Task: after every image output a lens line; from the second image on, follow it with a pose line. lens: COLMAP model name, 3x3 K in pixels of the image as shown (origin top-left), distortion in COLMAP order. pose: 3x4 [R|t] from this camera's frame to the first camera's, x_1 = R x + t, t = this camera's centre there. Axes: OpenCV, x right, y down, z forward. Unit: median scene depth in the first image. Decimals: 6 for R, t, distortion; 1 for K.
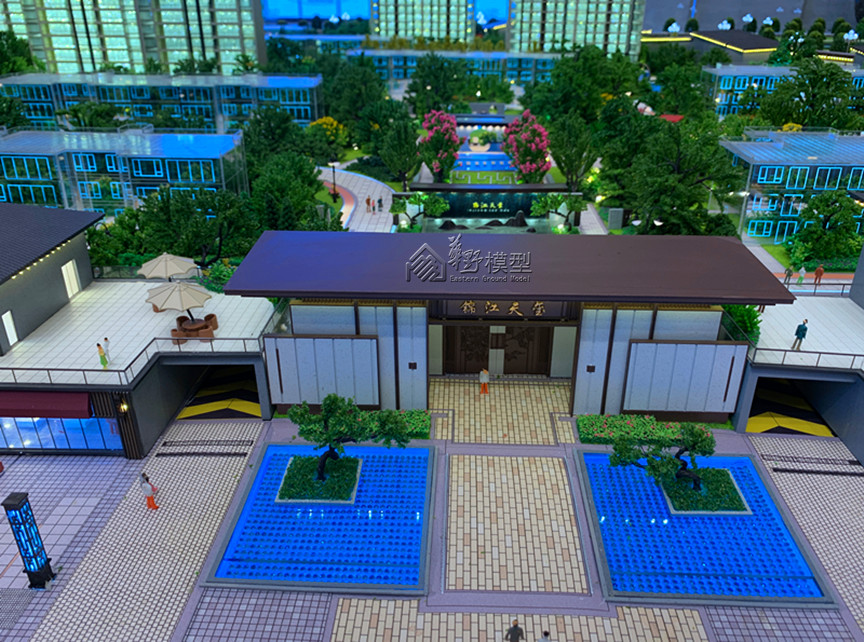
lens RADIAL K [[739.1, 0, 432.0], [0, 739.1, 321.0], [0, 0, 1]] dist [0.040942, -0.213183]
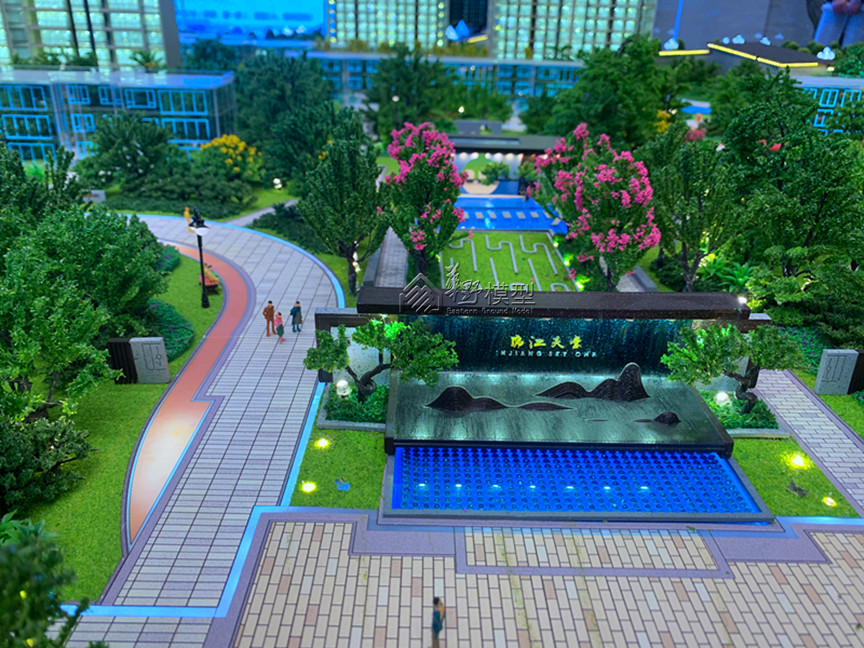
lens RADIAL K [[716.2, 0, 432.0], [0, 716.2, 324.0], [0, 0, 1]] dist [-0.016469, -0.013598]
pose [[0.998679, 0.000442, 0.051377, -0.006540], [0.000651, 0.999774, -0.021262, -0.113255], [-0.051375, 0.021267, 0.998453, 0.429948]]
